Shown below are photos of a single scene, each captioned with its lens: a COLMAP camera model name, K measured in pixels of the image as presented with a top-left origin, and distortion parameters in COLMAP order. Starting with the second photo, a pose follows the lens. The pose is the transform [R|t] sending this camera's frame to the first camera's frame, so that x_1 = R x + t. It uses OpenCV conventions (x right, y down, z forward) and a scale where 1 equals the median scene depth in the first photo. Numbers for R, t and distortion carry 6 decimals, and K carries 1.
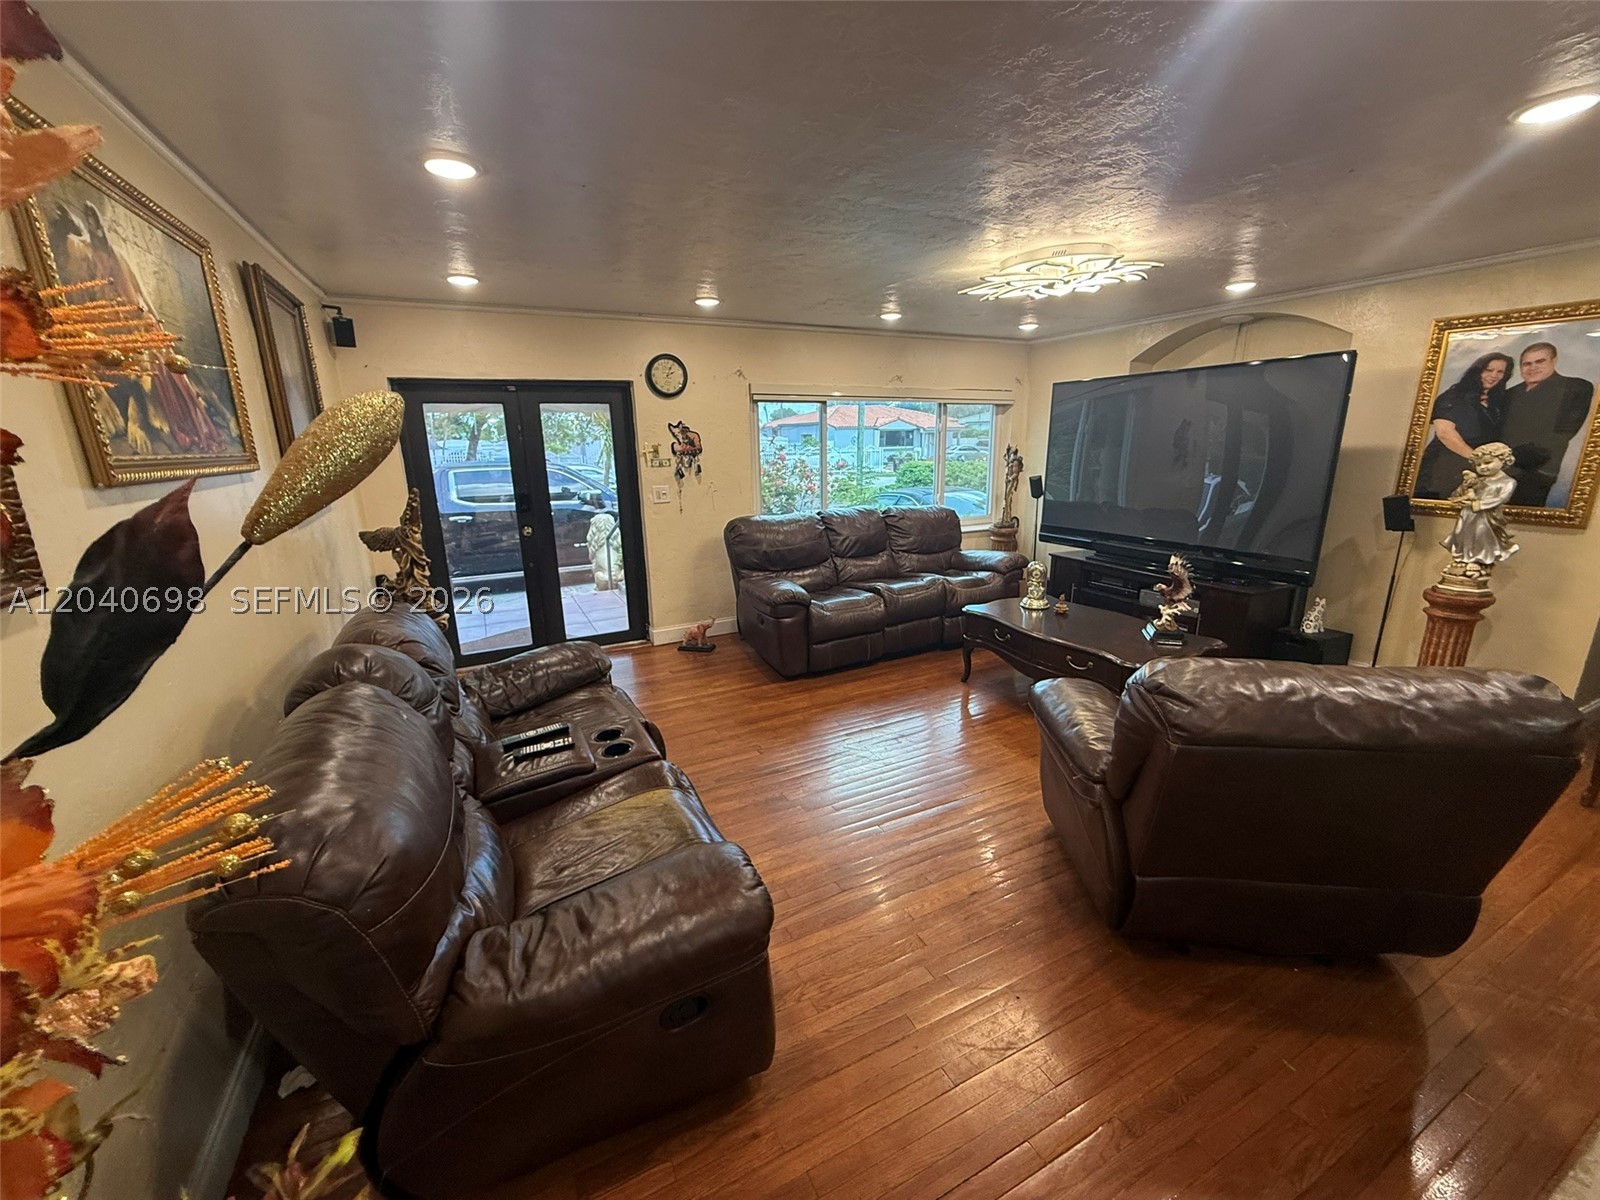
lens RADIAL K [[636.5, 0, 796.5], [0, 636.5, 597.1], [0, 0, 1]] dist [0.001621, -0.000091]
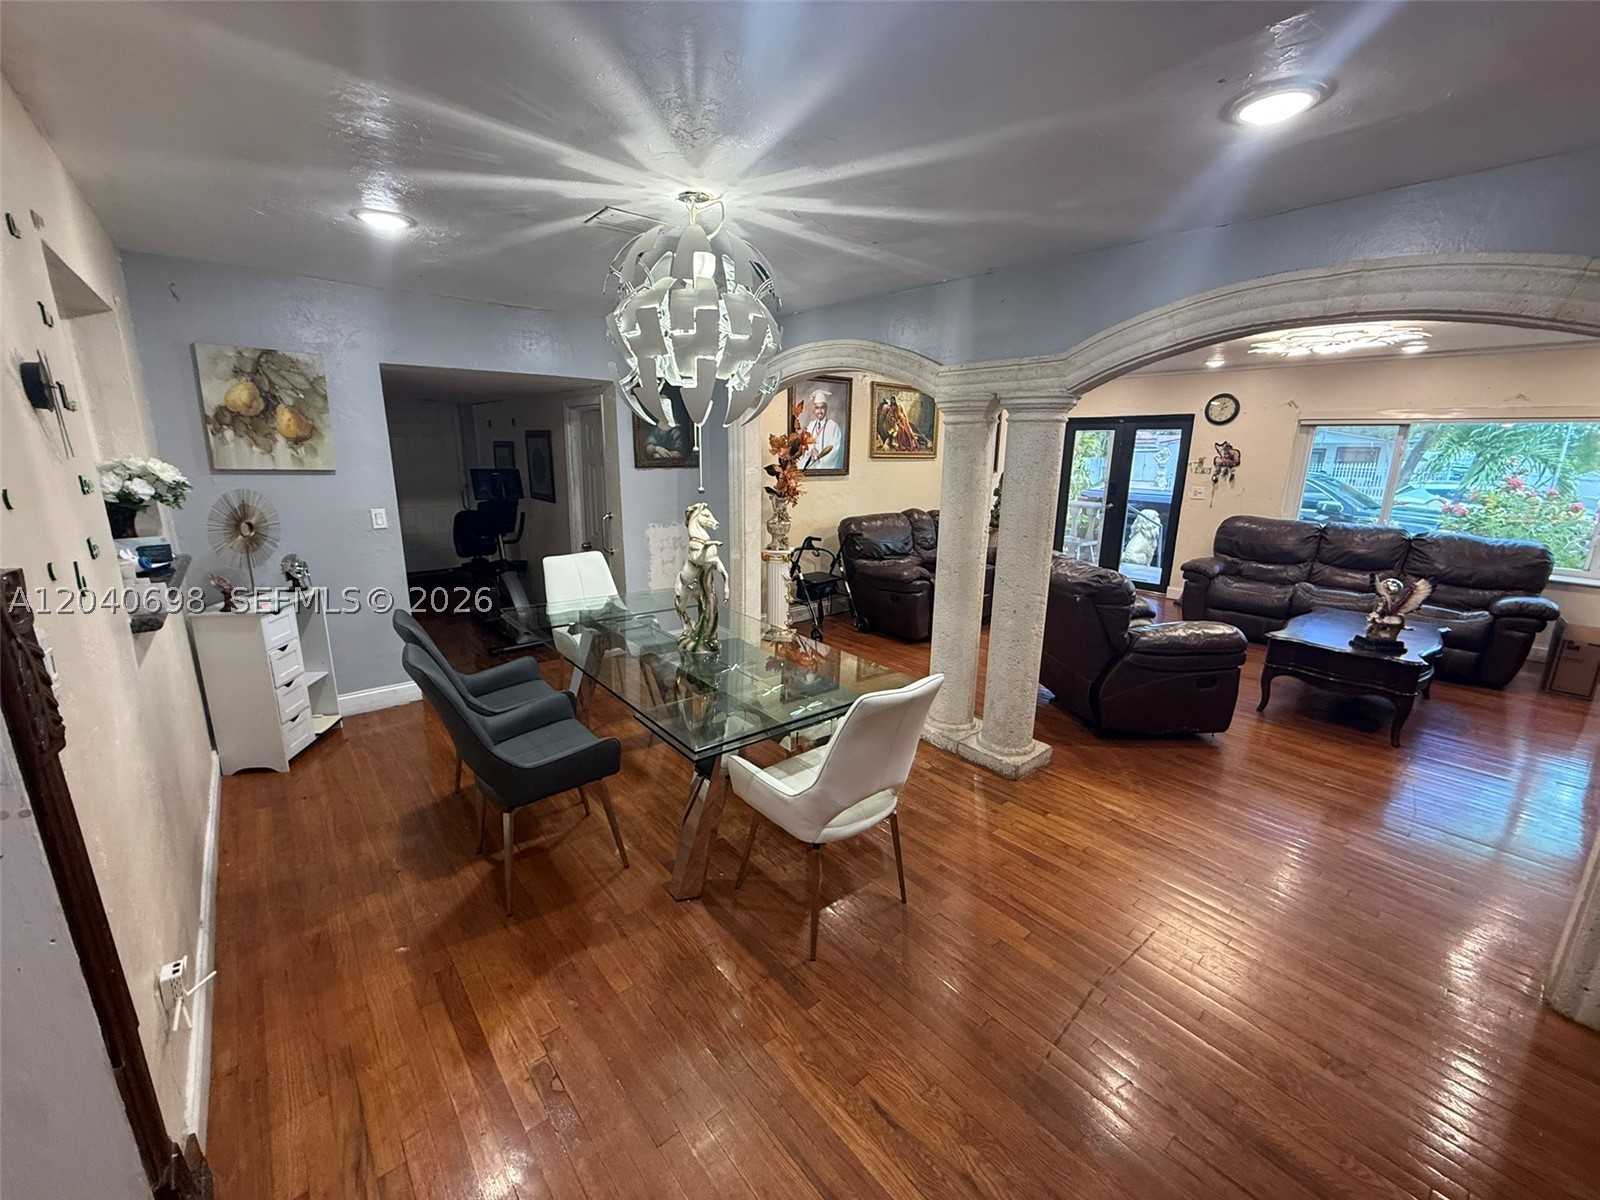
lens RADIAL K [[634.9, 0, 800.0], [0, 634.9, 600.0], [0, 0, 1]] dist [0.000088, -0.000256]
pose [[0.247073, 0.249058, -0.936443, 0.954239], [-0.253904, 0.949278, 0.185481, 0.026595], [0.935140, 0.191939, 0.297778, -0.197735]]
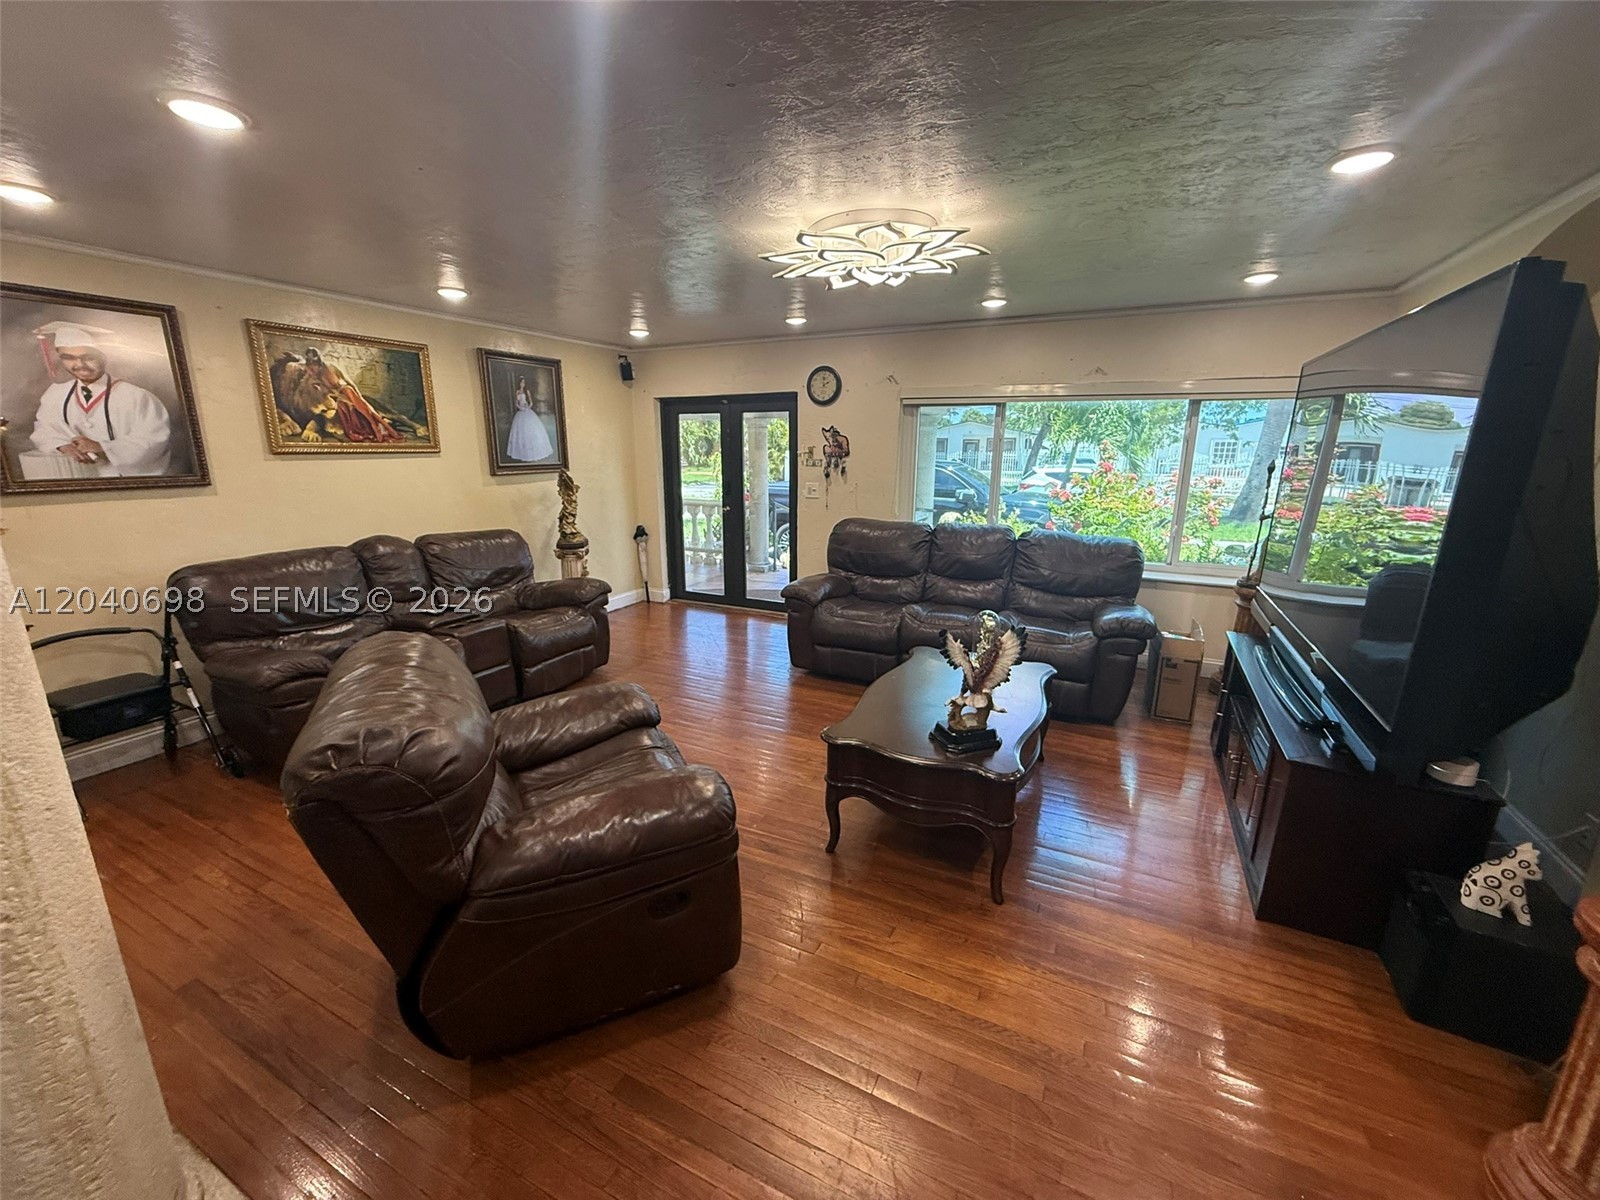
lens RADIAL K [[636.5, 0, 796.5], [0, 636.5, 597.1], [0, 0, 1]] dist [0.001621, -0.000091]
pose [[0.603346, 0.209065, -0.769588, 0.693159], [-0.208548, 0.972807, 0.100772, -0.085417], [0.769728, 0.099696, 0.630539, 0.283942]]
